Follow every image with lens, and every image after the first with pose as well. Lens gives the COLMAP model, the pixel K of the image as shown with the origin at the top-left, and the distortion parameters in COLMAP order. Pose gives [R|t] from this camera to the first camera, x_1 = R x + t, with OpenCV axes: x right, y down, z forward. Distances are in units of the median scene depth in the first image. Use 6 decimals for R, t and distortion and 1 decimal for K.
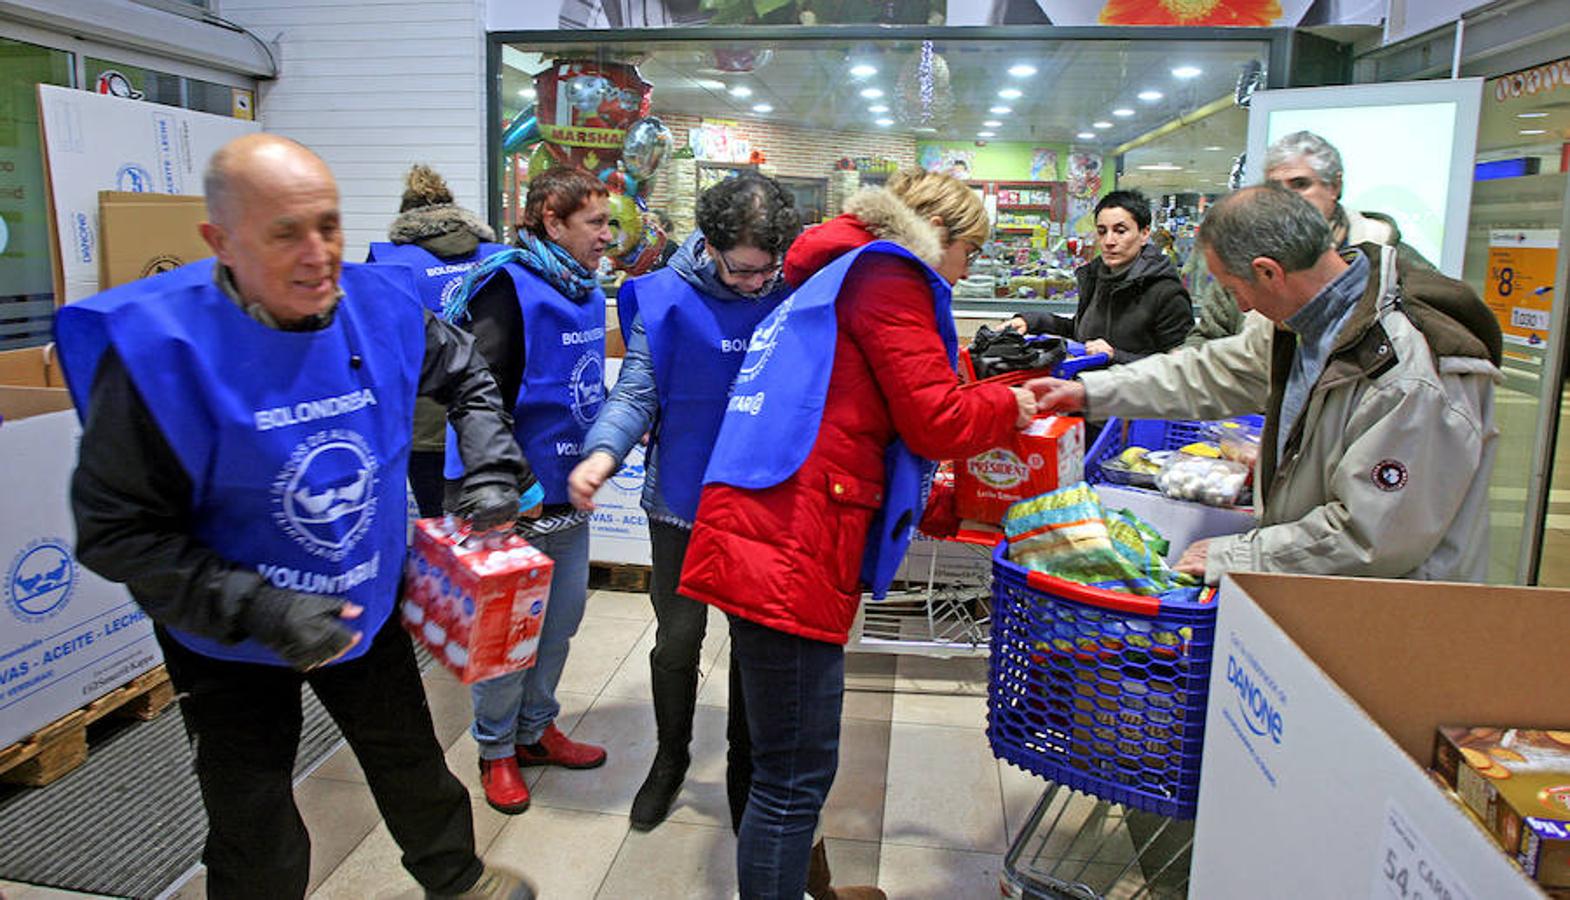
lens RADIAL K [[972.3, 0, 787.4], [0, 972.3, 382.2], [0, 0, 1]] dist [-0.083833, 0.038237]
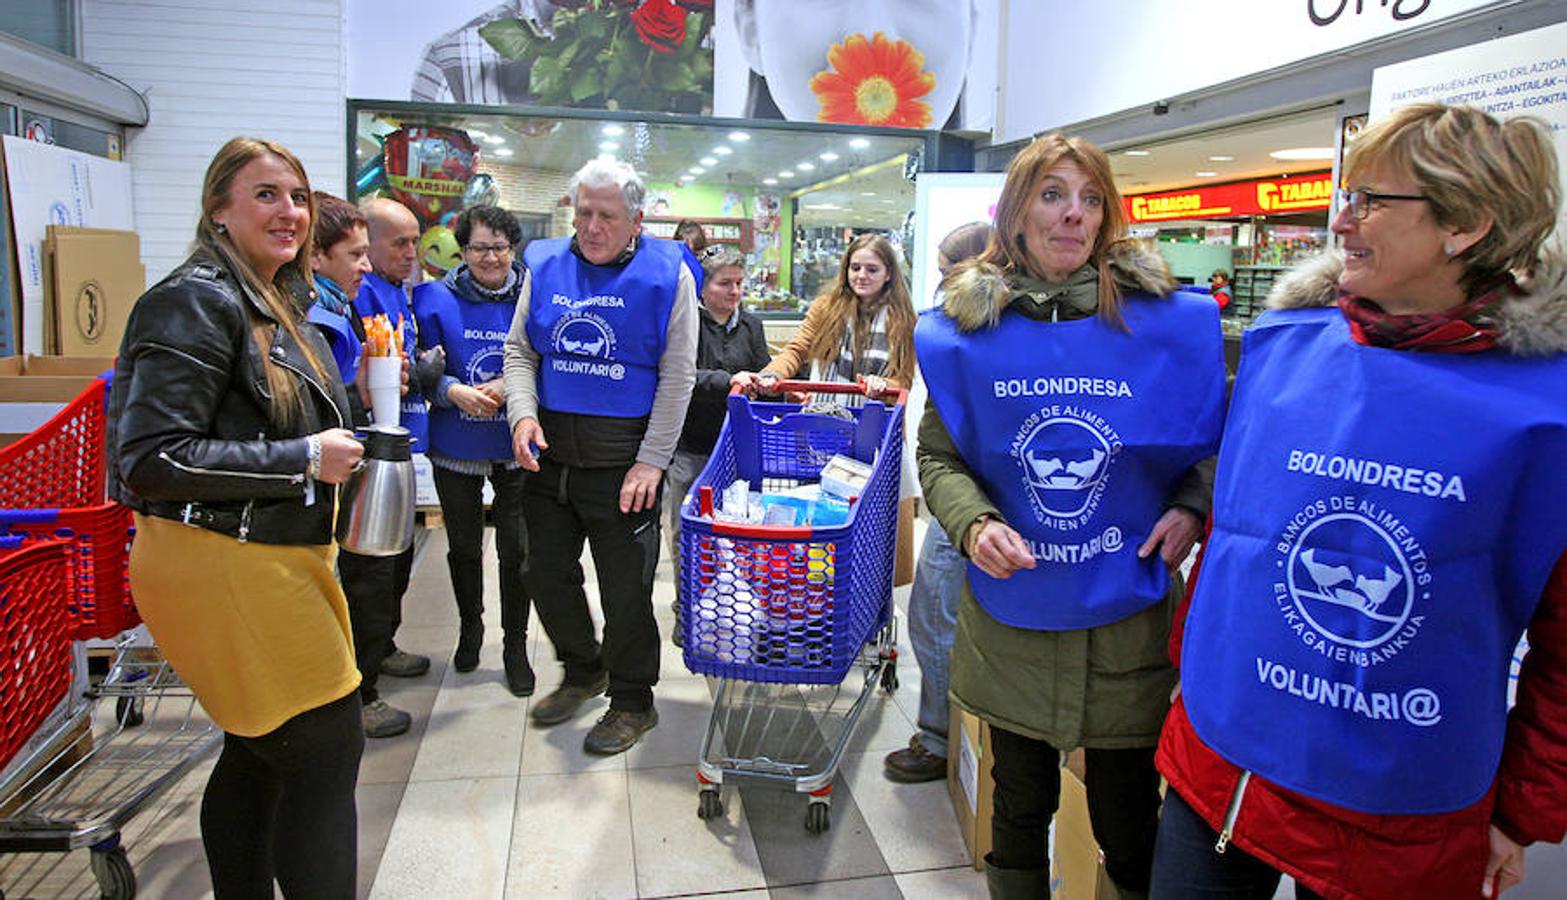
lens RADIAL K [[970.5, 0, 785.9], [0, 970.5, 382.3], [0, 0, 1]] dist [-0.083833, 0.038237]
pose [[0.939855, -0.034636, 0.339813, -0.207773], [0.043906, 0.998843, -0.019628, 0.044222], [-0.338740, 0.033368, 0.940288, -0.317100]]
